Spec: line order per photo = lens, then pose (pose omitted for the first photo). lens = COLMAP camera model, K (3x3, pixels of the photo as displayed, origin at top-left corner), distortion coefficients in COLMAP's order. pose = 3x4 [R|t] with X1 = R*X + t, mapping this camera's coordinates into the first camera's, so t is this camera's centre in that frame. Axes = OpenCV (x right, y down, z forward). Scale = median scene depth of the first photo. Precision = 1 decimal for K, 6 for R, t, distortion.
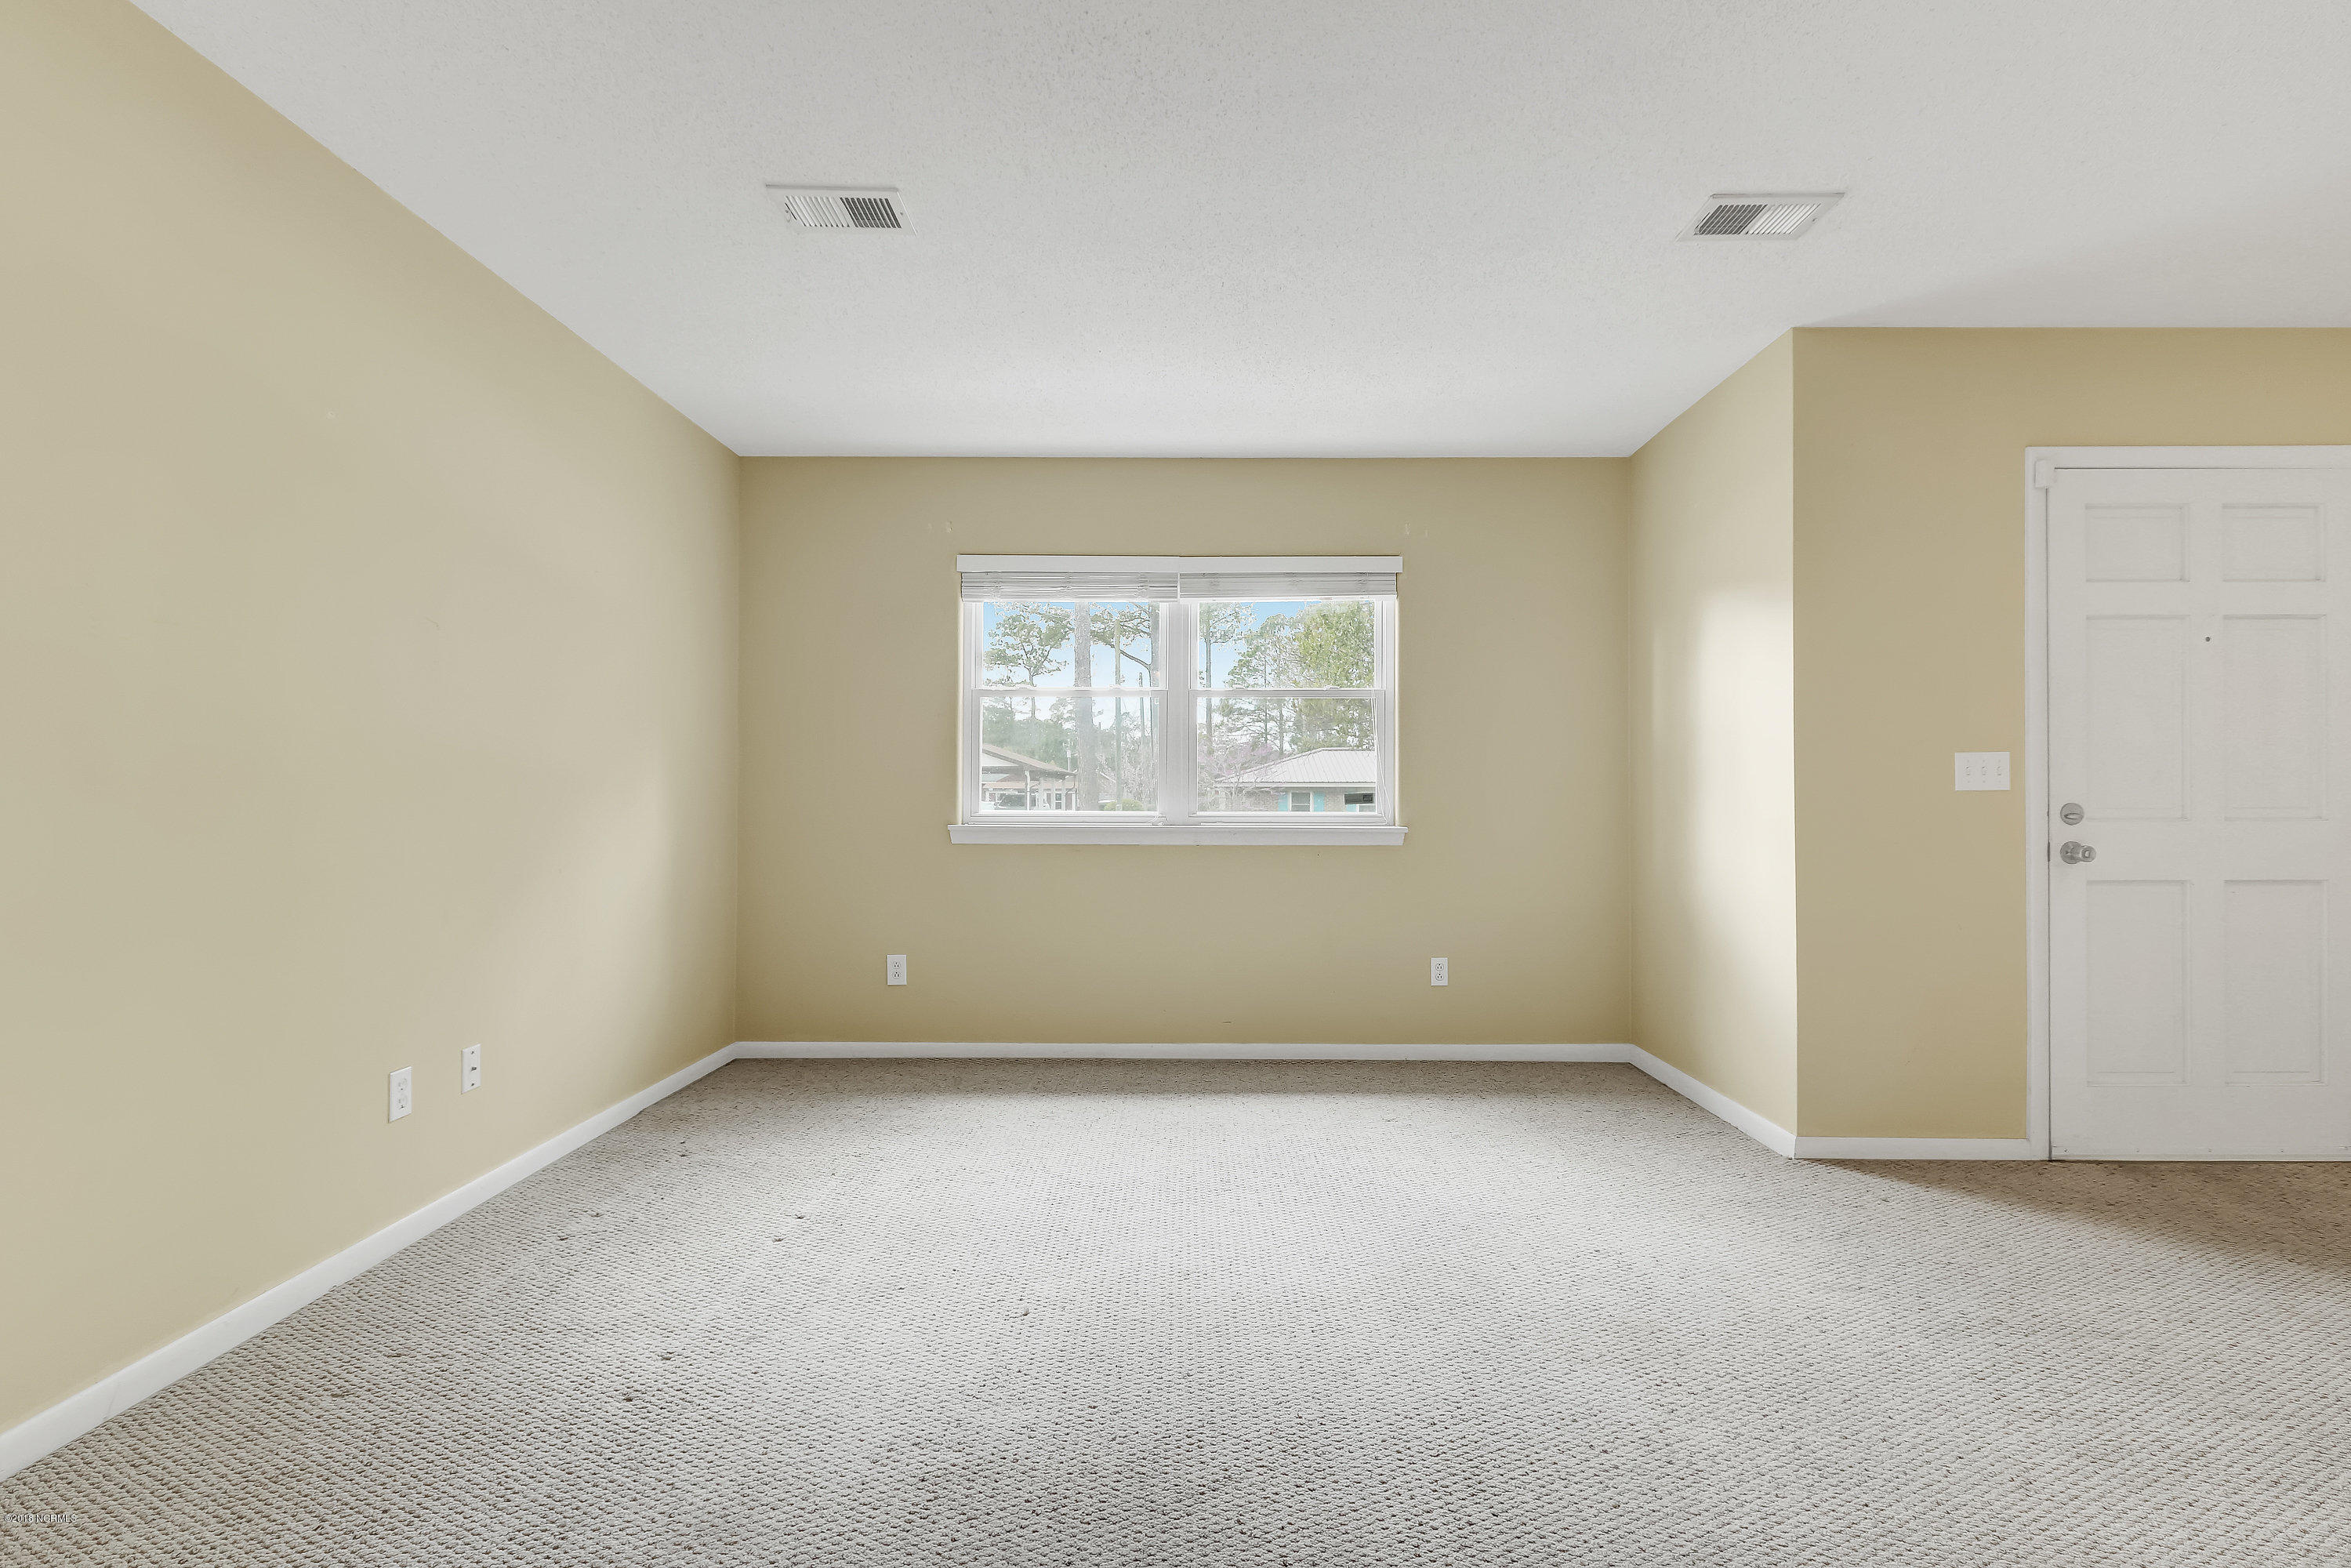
lens RADIAL K [[1119.3, 0, 1185.6], [0, 1119.3, 796.1], [0, 0, 1]] dist [0.011512, -0.006158]
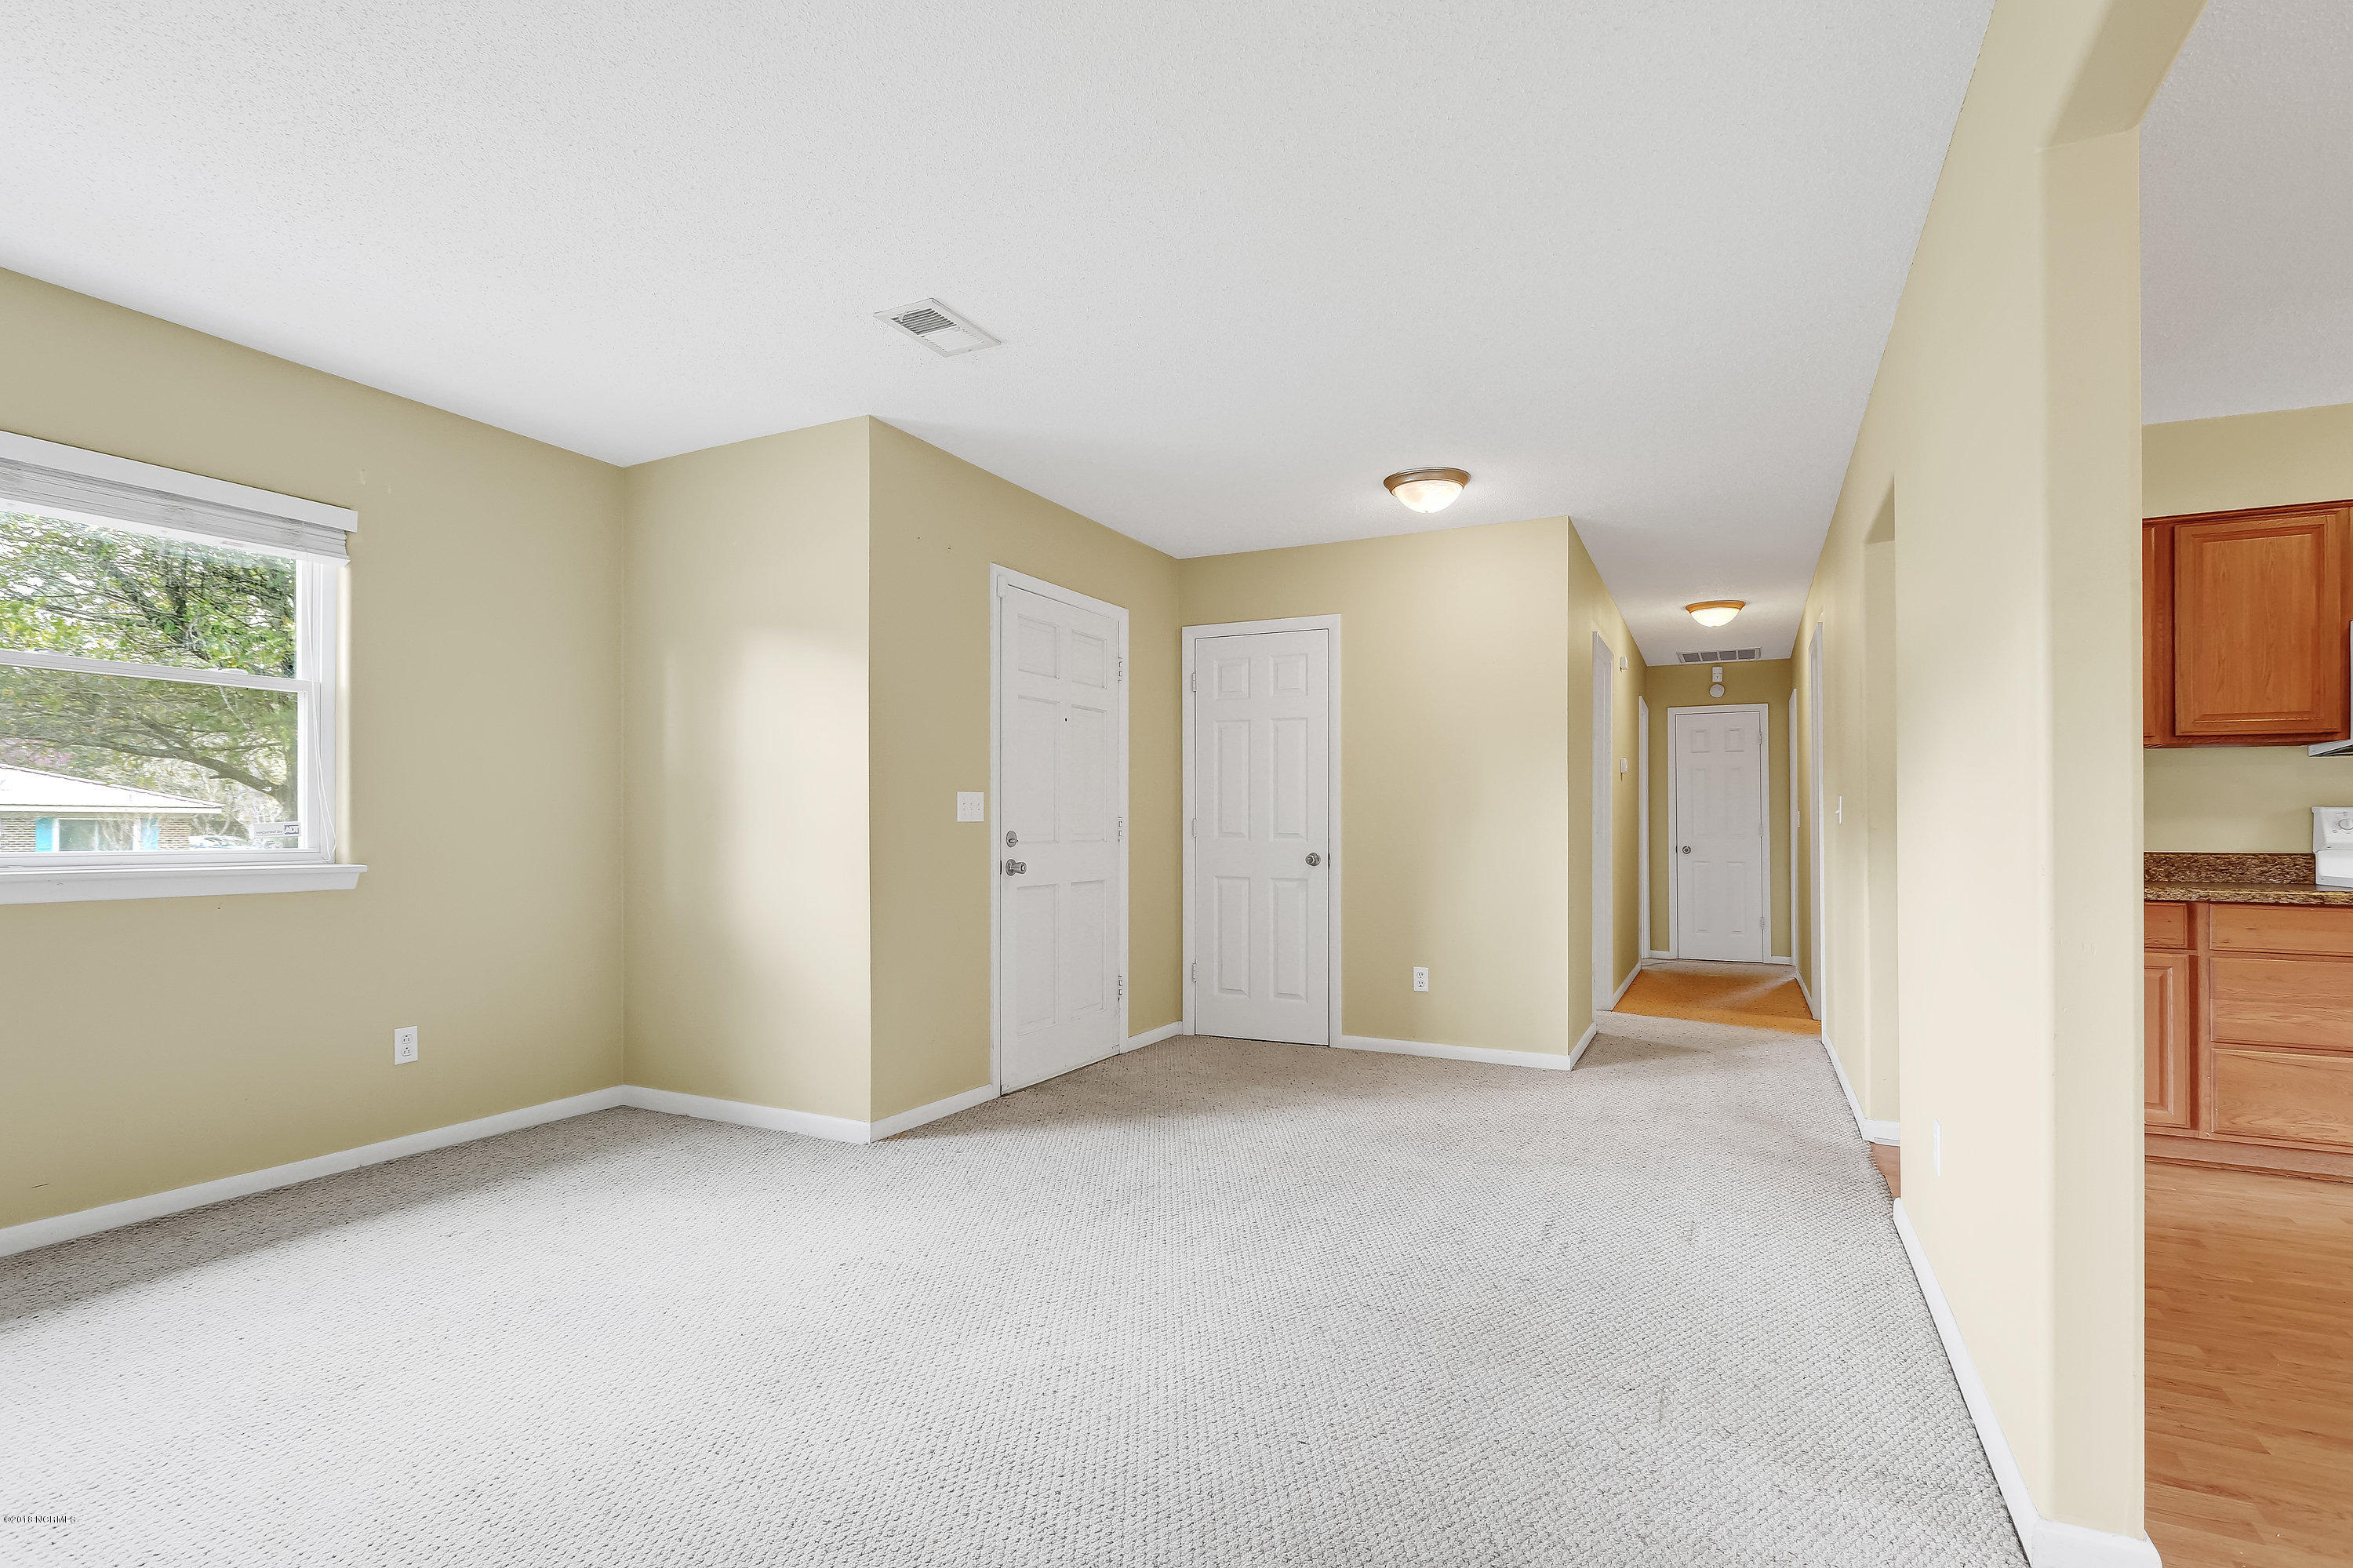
lens RADIAL K [[1120.2, 0, 1170.0], [0, 1120.2, 829.2], [0, 0, 1]] dist [0.011512, -0.006158]
pose [[0.454070, -0.001361, 0.890965, -0.336972], [-0.000890, 0.999998, 0.001982, 0.001343], [-0.890966, -0.001693, 0.454067, 0.209918]]
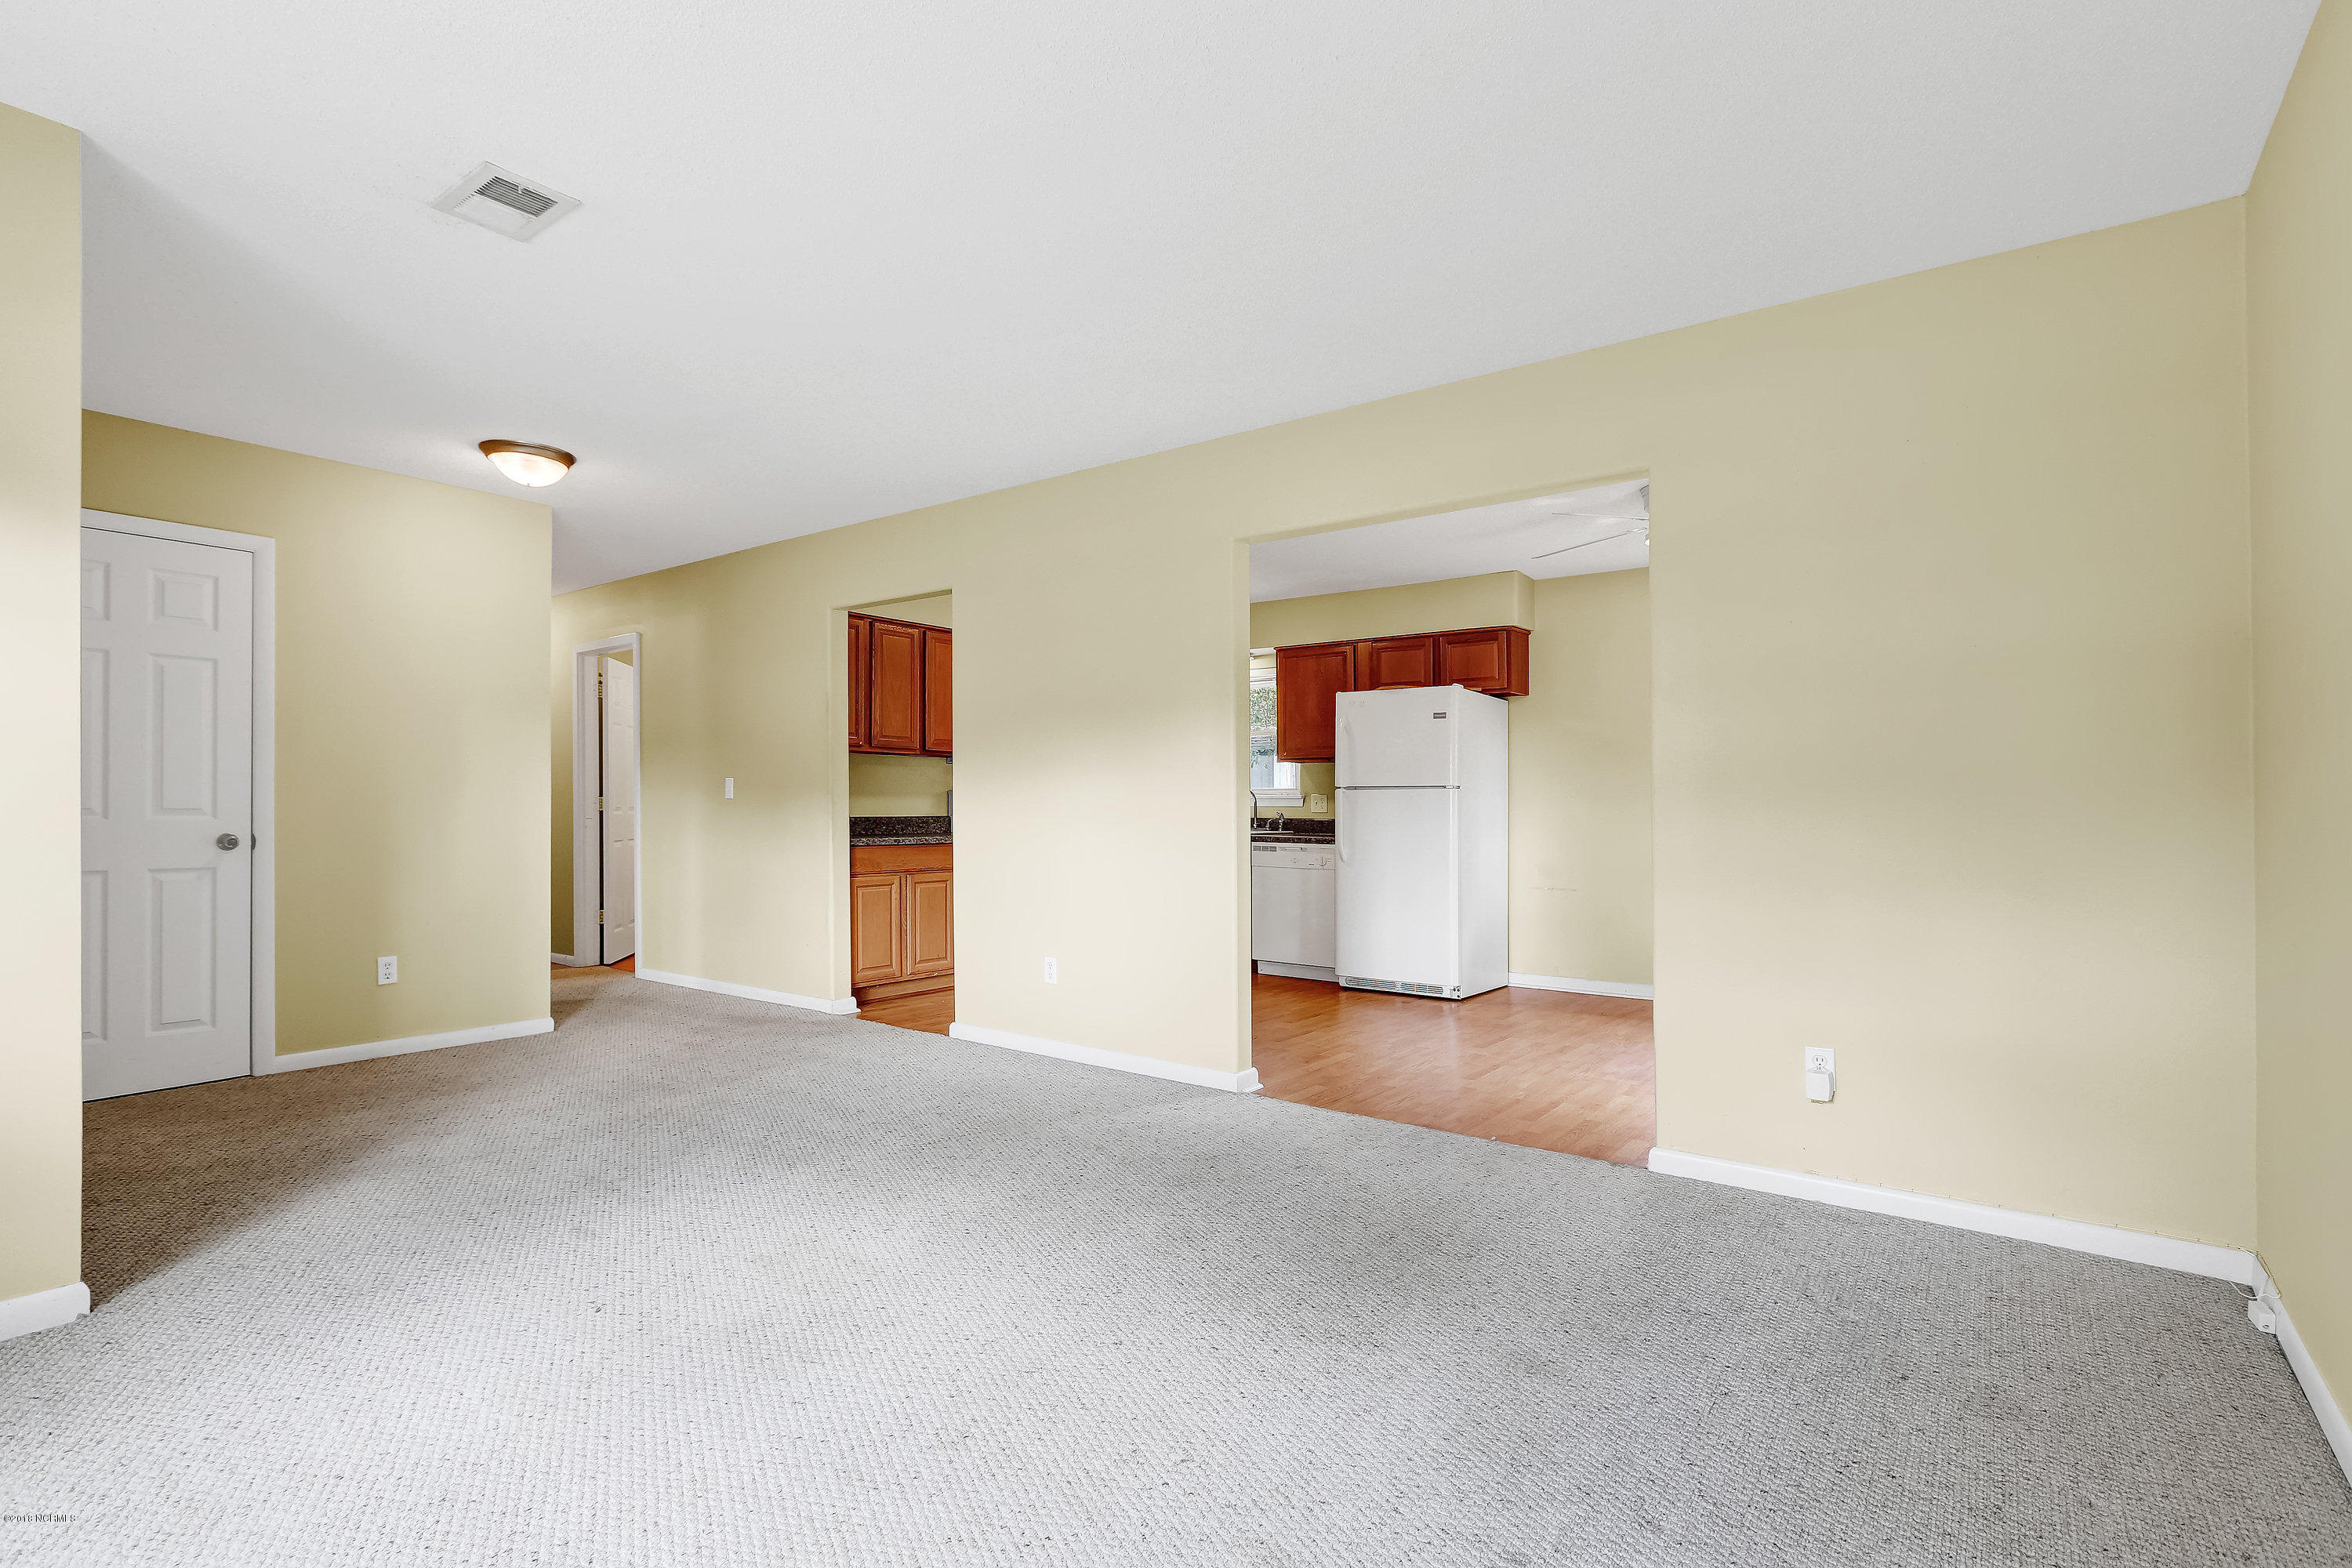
lens RADIAL K [[1119.7, 0, 1187.3], [0, 1119.7, 855.1], [0, 0, 1]] dist [0.011512, -0.006158]
pose [[-0.803130, -0.035665, 0.594735, -0.435613], [-0.007134, 0.998711, 0.050258, -0.009534], [-0.595761, 0.036121, -0.802349, 1.144714]]
